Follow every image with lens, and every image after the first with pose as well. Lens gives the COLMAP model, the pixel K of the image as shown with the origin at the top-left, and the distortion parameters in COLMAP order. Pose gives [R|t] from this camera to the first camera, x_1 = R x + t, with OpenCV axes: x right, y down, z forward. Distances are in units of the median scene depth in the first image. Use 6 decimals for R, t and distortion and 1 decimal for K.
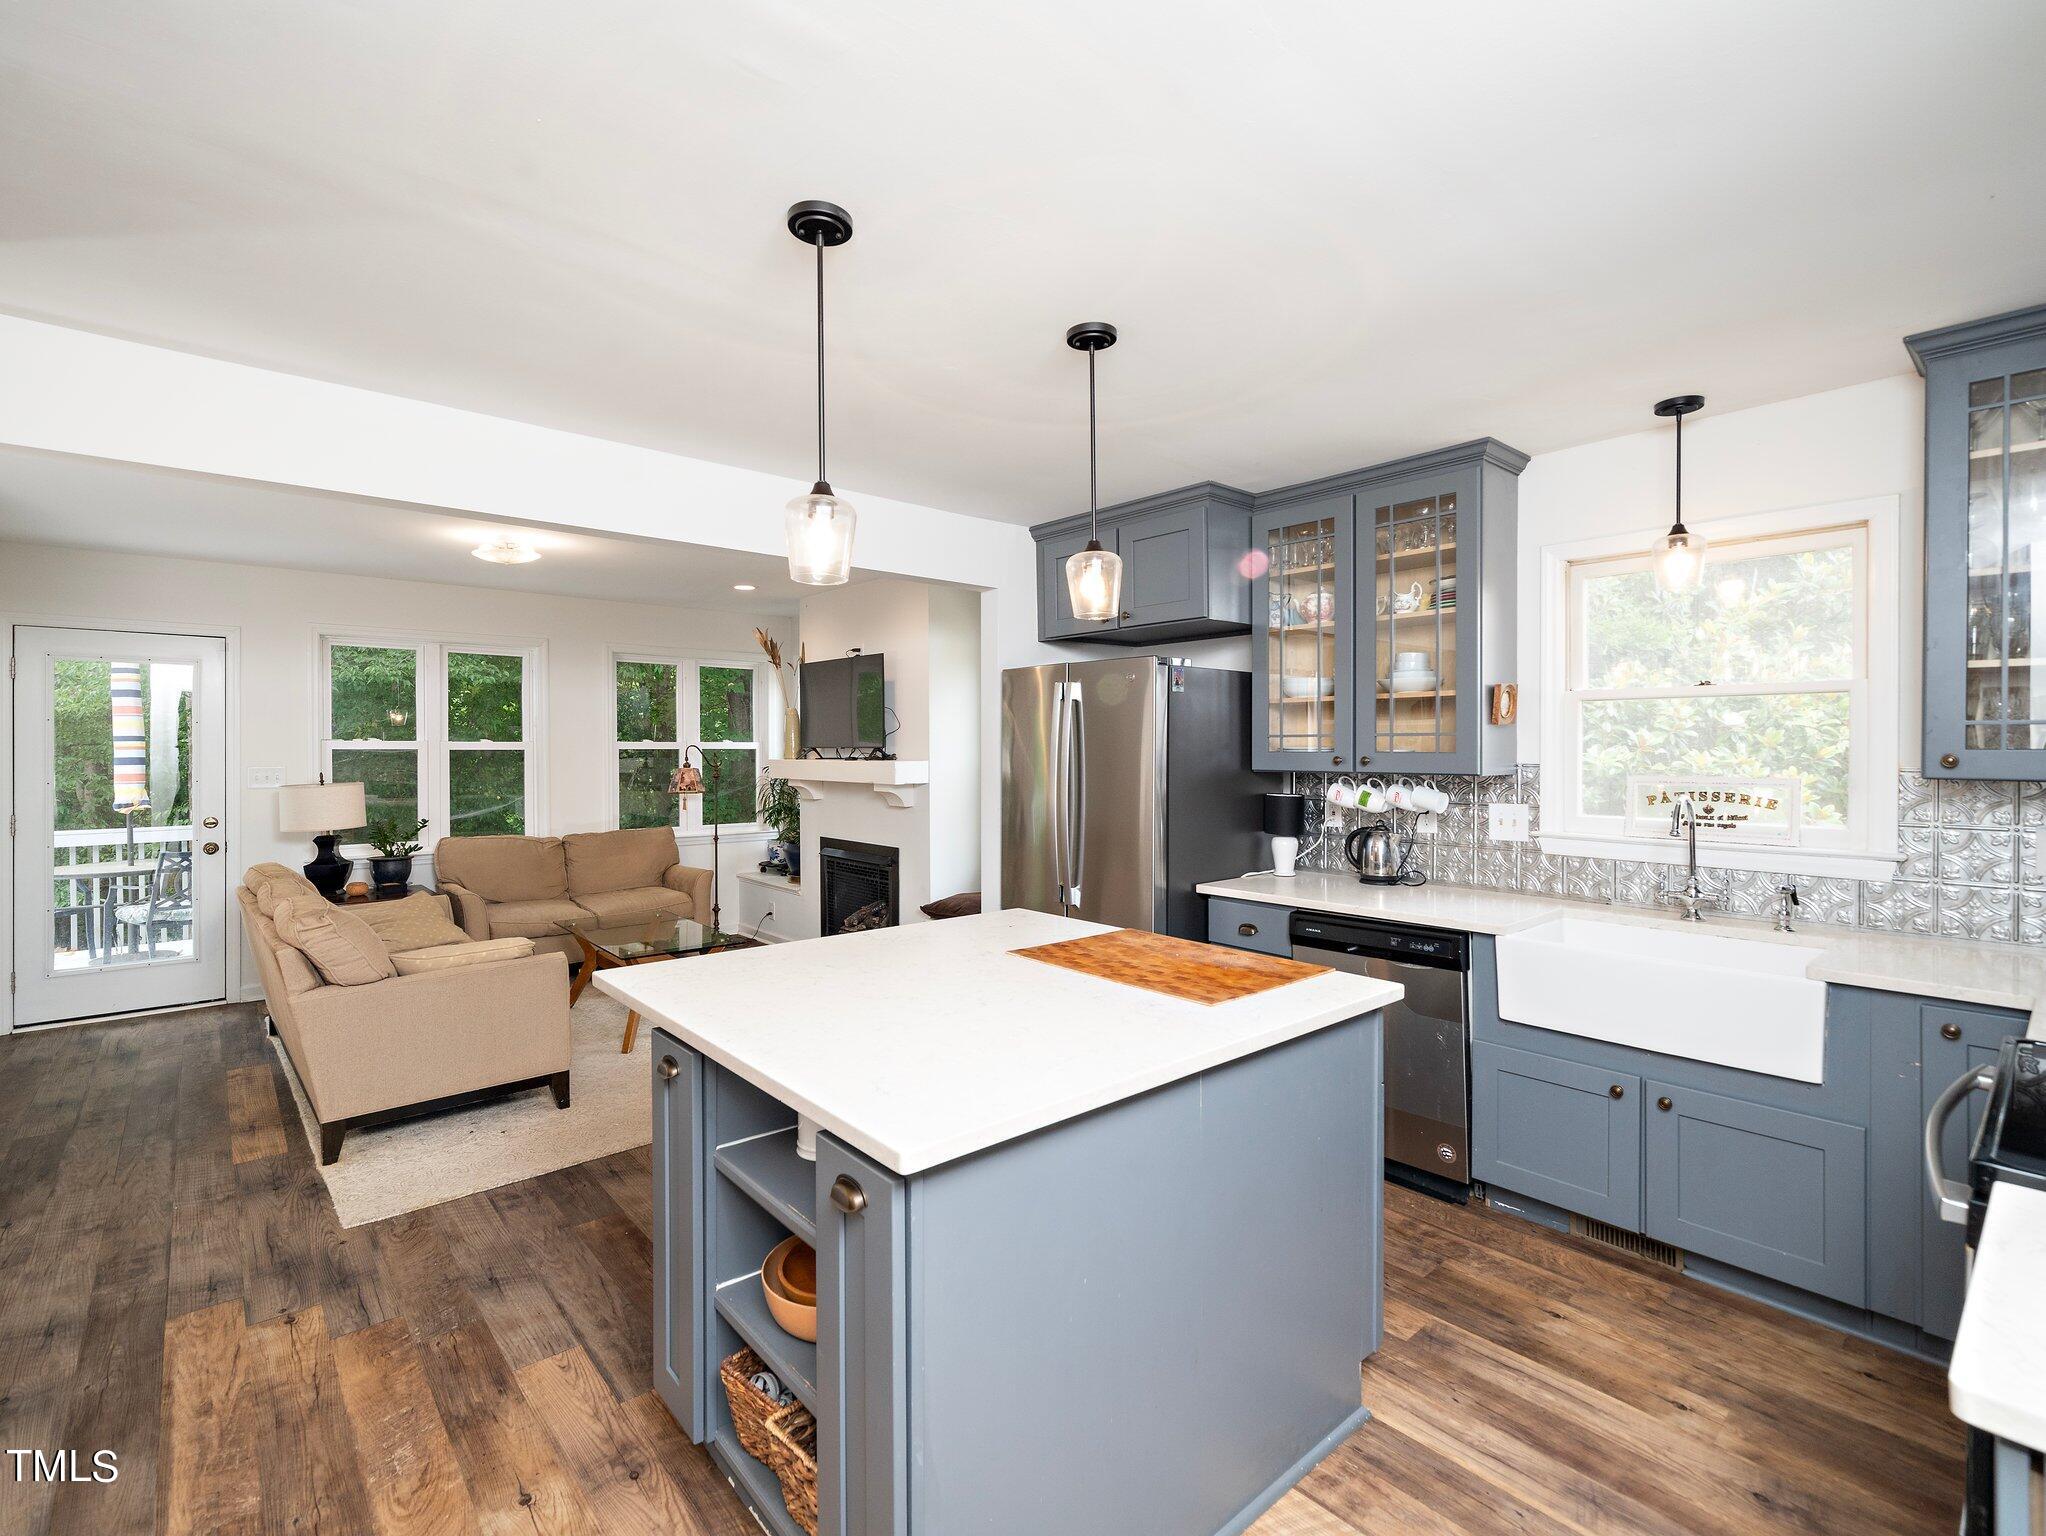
lens RADIAL K [[933.1, 0, 1044.1], [0, 933.1, 762.0], [0, 0, 1]] dist [0.001436, 0.001049]
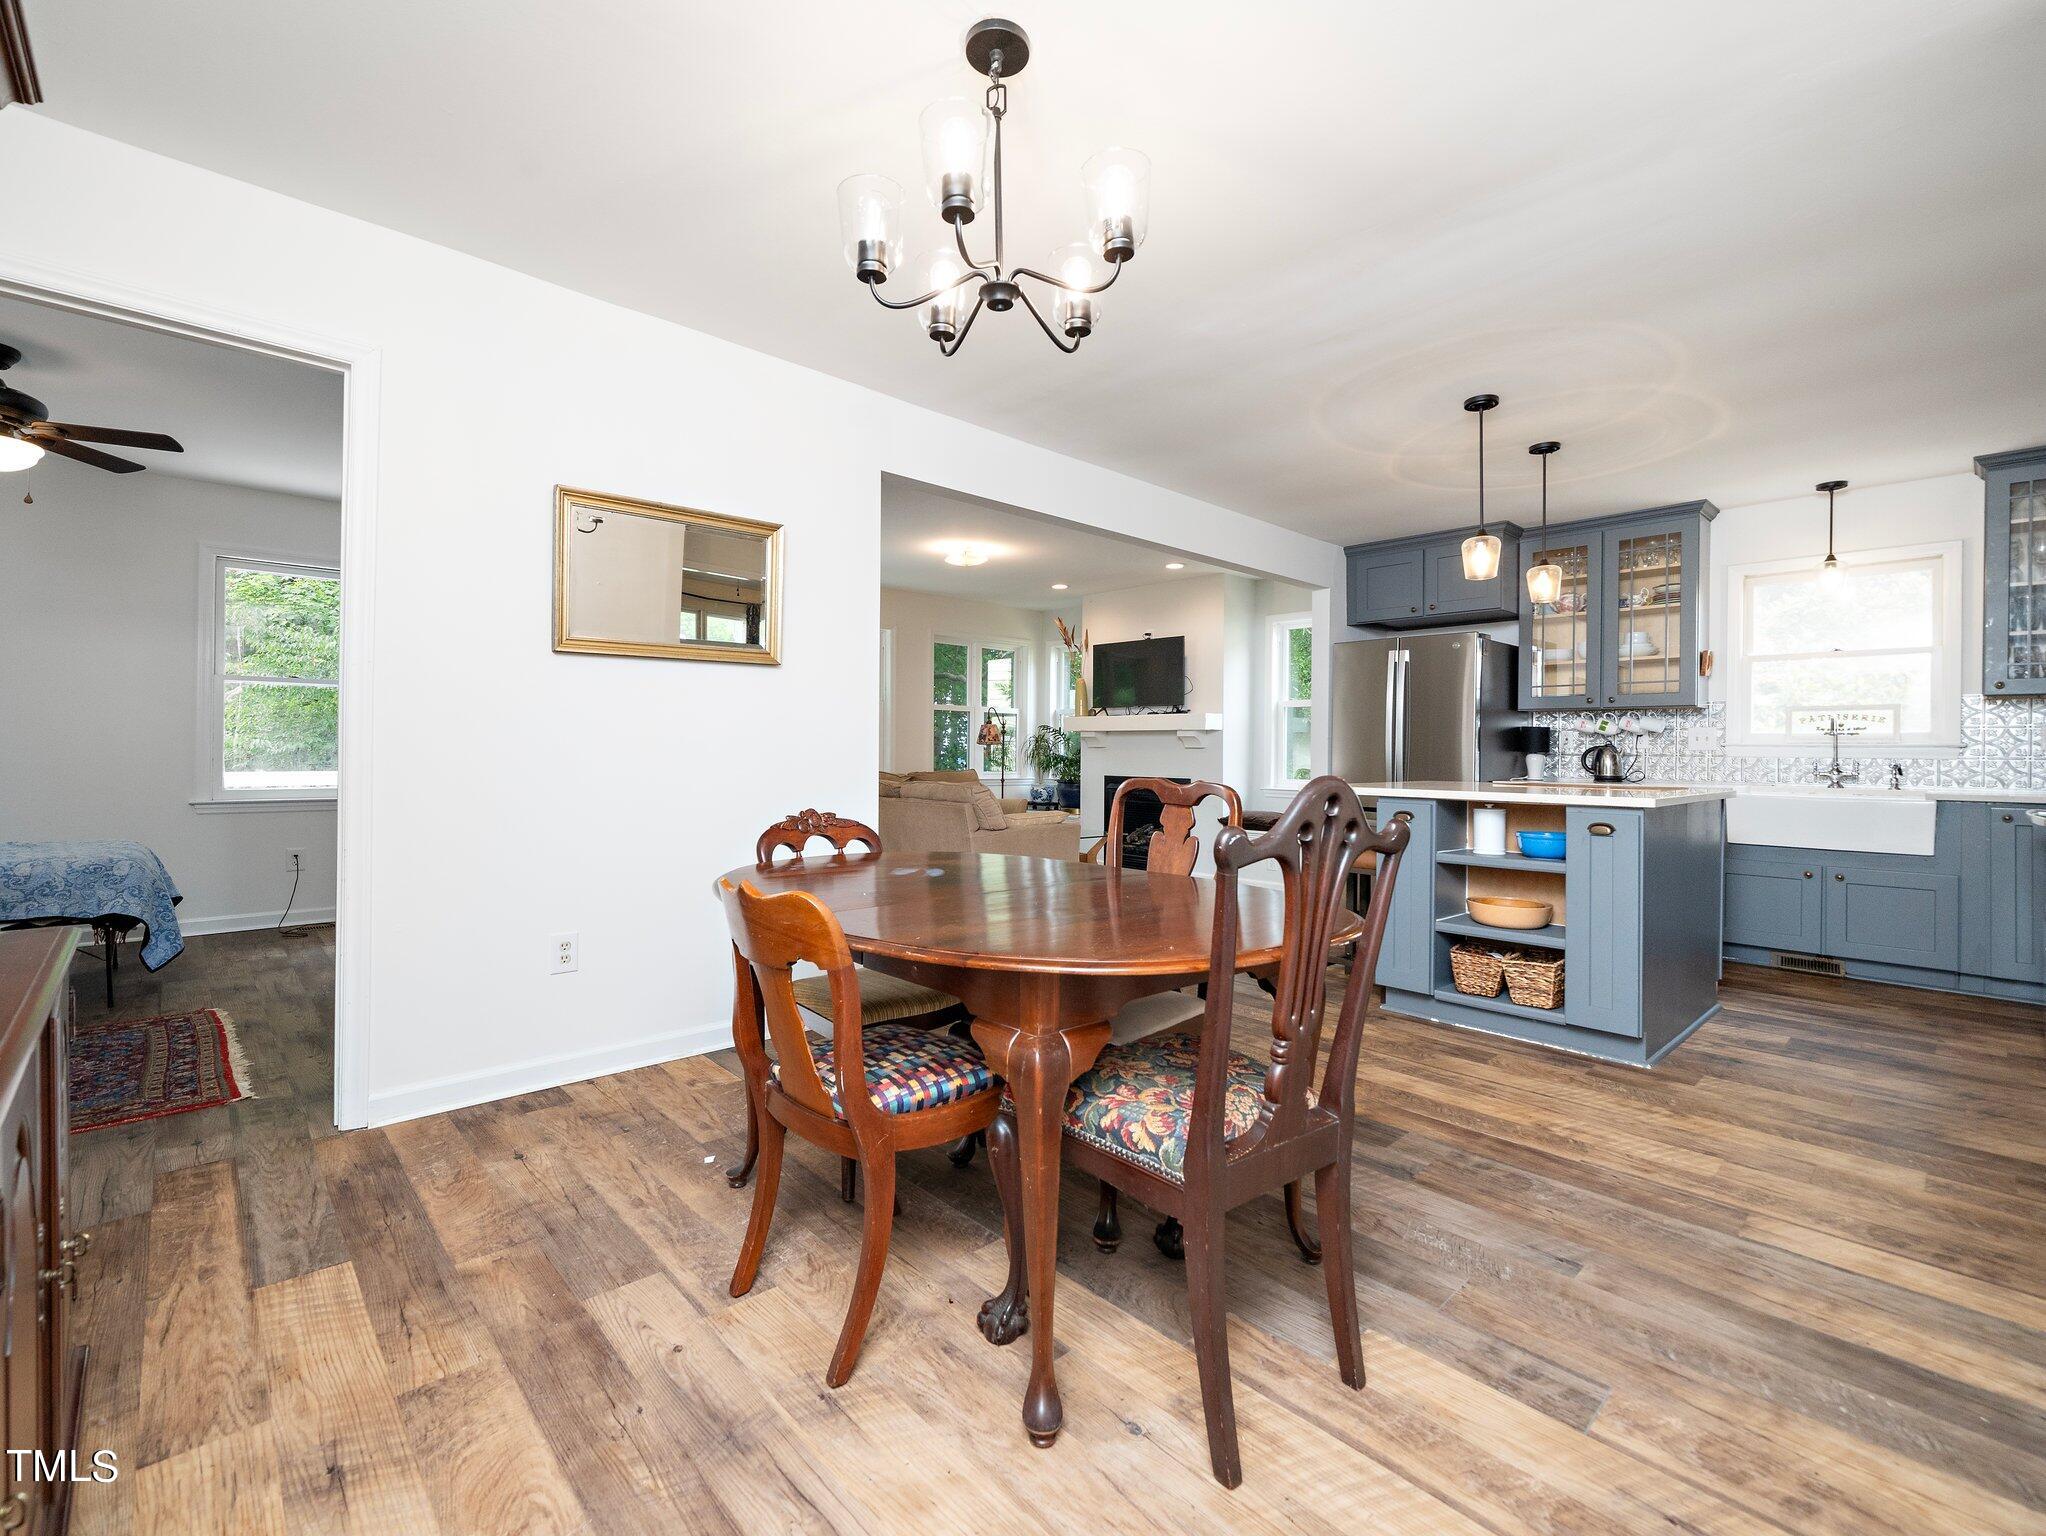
lens RADIAL K [[933.1, 0, 1010.4], [0, 933.1, 755.8], [0, 0, 1]] dist [0.001436, 0.001049]
pose [[0.999881, 0.014892, 0.003977, -0.671335], [-0.014822, 0.999742, -0.017190, 0.135329], [-0.004232, 0.017129, 0.999844, -0.567716]]
